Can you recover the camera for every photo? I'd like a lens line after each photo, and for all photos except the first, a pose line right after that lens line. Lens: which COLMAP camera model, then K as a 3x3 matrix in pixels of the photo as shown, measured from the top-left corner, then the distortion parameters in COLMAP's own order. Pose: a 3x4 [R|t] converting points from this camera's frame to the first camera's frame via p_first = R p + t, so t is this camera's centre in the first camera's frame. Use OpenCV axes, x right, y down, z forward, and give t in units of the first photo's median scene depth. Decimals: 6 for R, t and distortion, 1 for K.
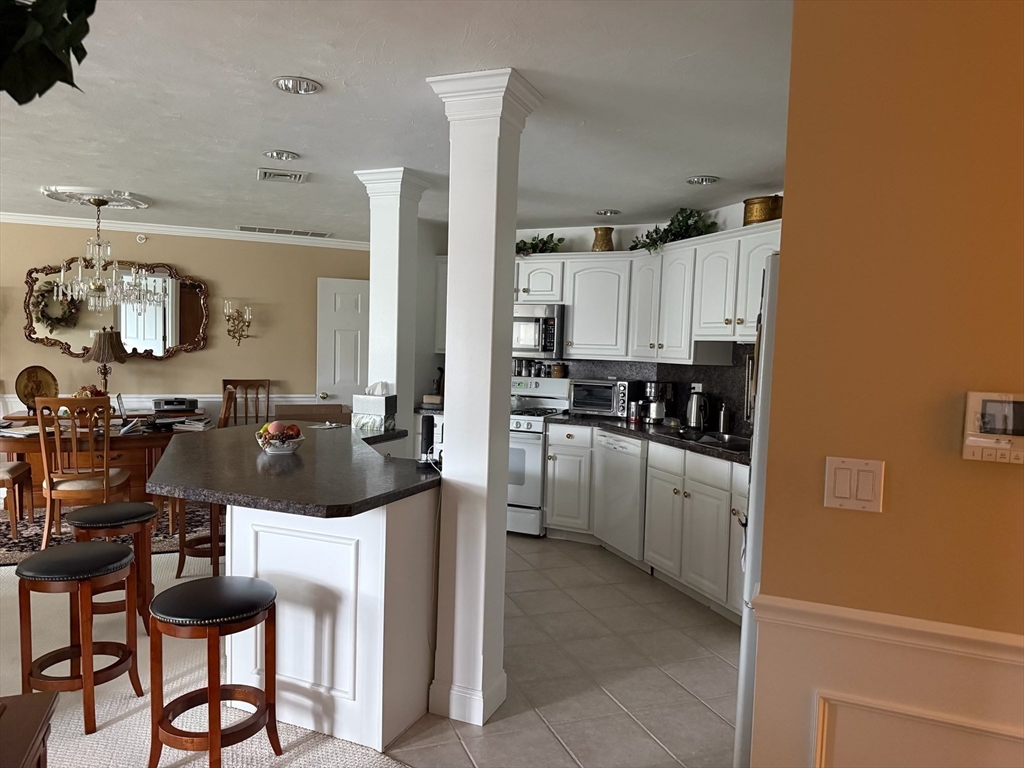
lens RADIAL K [[716.4, 0, 512.0], [0, 716.4, 384.0], [0, 0, 1]] dist [0.141391, -0.223836]
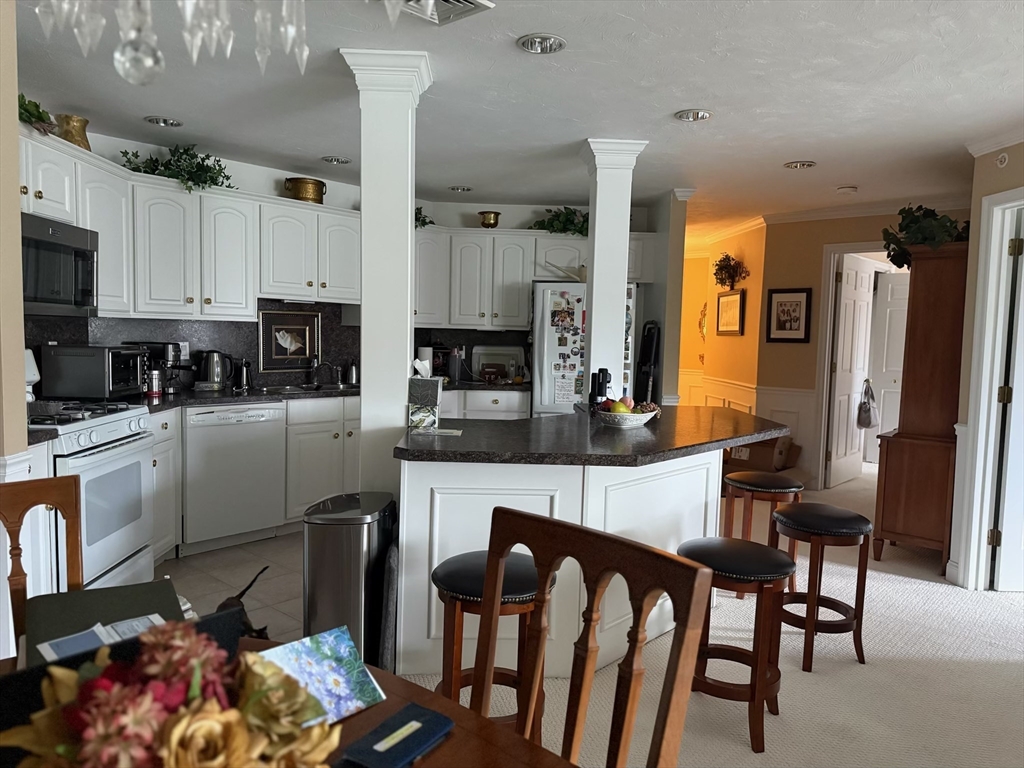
lens RADIAL K [[722.8, 0, 512.3], [0, 722.8, 391.9], [0, 0, 1]] dist [0.074970, -0.094973]
pose [[-0.452636, -0.118711, 0.883758, -0.715279], [0.007528, 0.990555, 0.136912, -0.058216], [-0.891663, 0.068624, -0.447467, 1.009231]]
